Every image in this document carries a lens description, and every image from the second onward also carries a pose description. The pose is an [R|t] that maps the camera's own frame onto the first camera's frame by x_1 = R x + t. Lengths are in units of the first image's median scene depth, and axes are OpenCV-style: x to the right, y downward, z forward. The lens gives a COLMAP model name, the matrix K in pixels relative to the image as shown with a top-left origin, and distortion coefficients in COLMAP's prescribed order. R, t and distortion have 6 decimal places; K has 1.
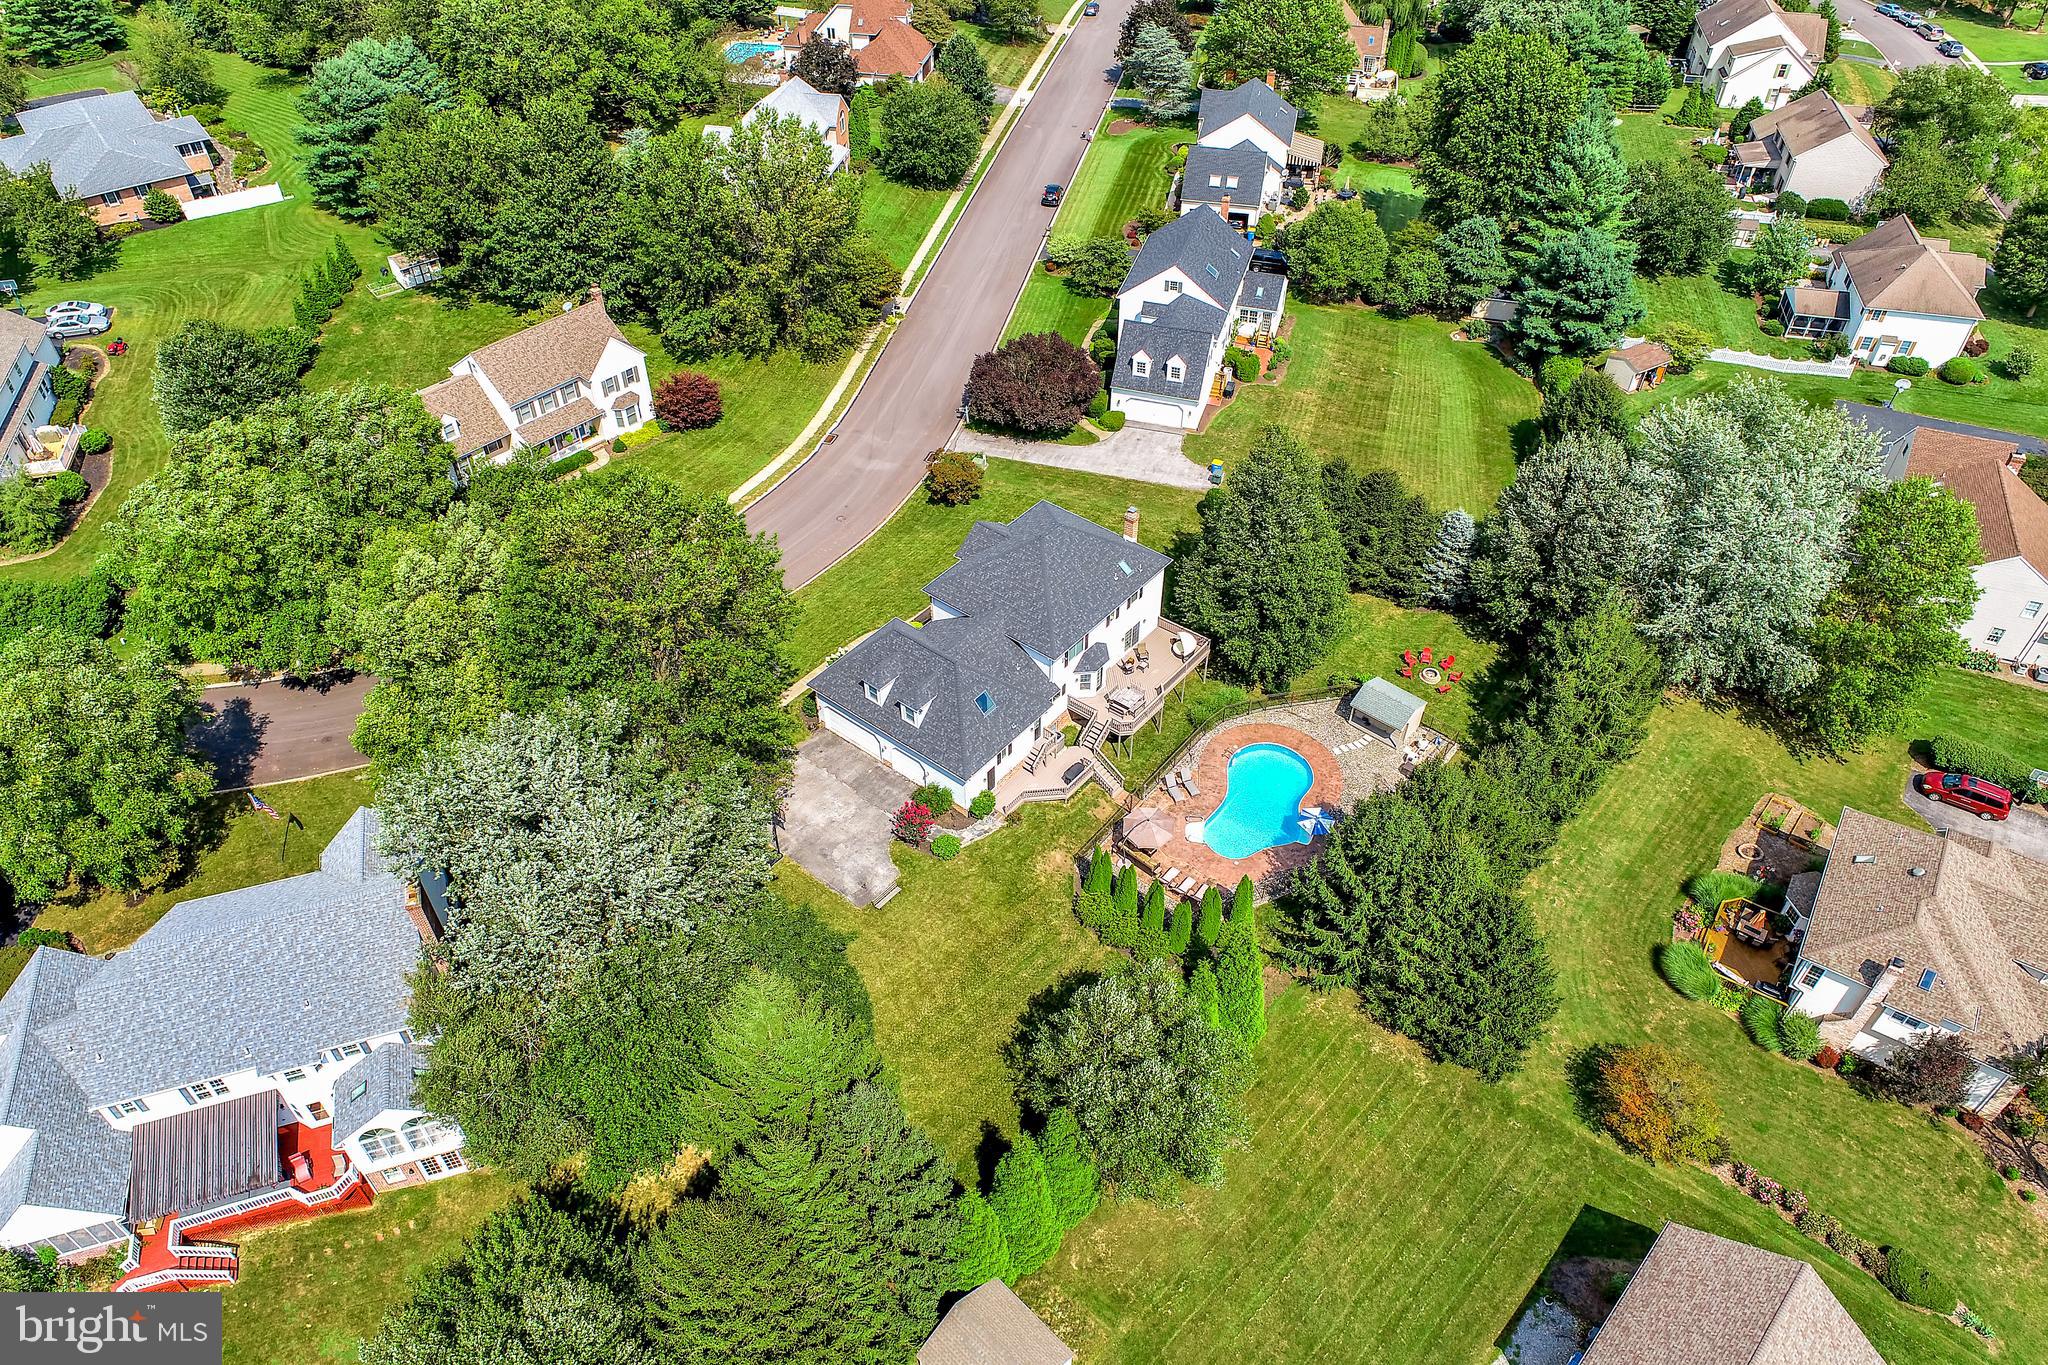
lens RADIAL K [[1383.9, 0, 1018.8], [0, 1383.9, 682.1], [0, 0, 1]] dist [-0.011328, 0.003675]
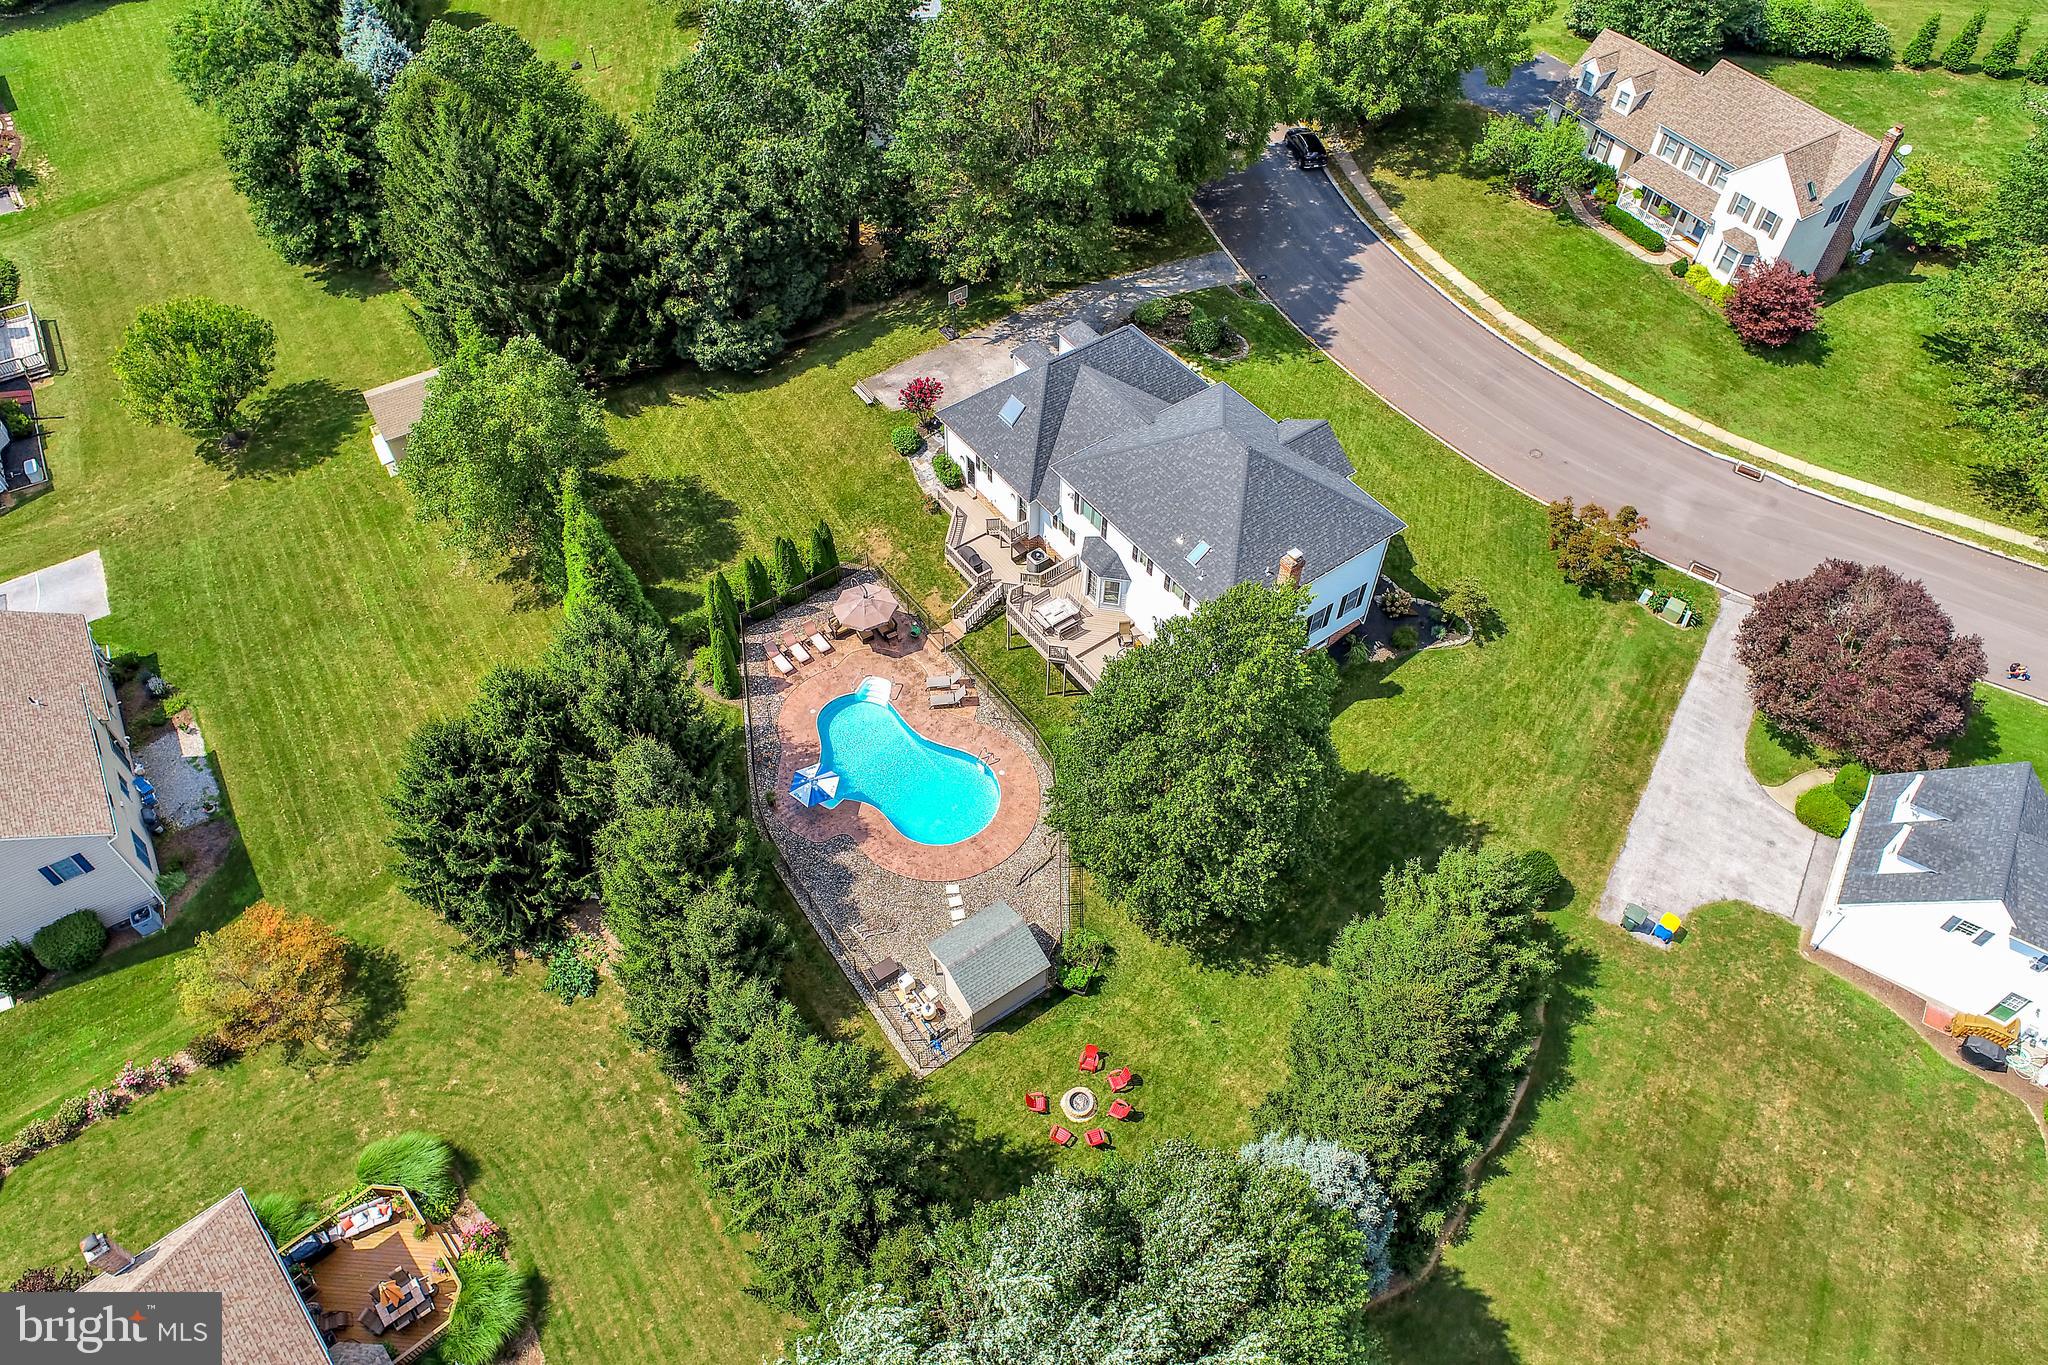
lens RADIAL K [[1391.3, 0, 1022.4], [0, 1391.3, 678.1], [0, 0, 1]] dist [-0.003771, -0.000853]
pose [[-0.259791, 0.745015, -0.614379, 0.568195], [-0.664561, 0.323665, 0.673498, -0.467711], [0.700619, 0.583261, 0.411023, 0.693526]]
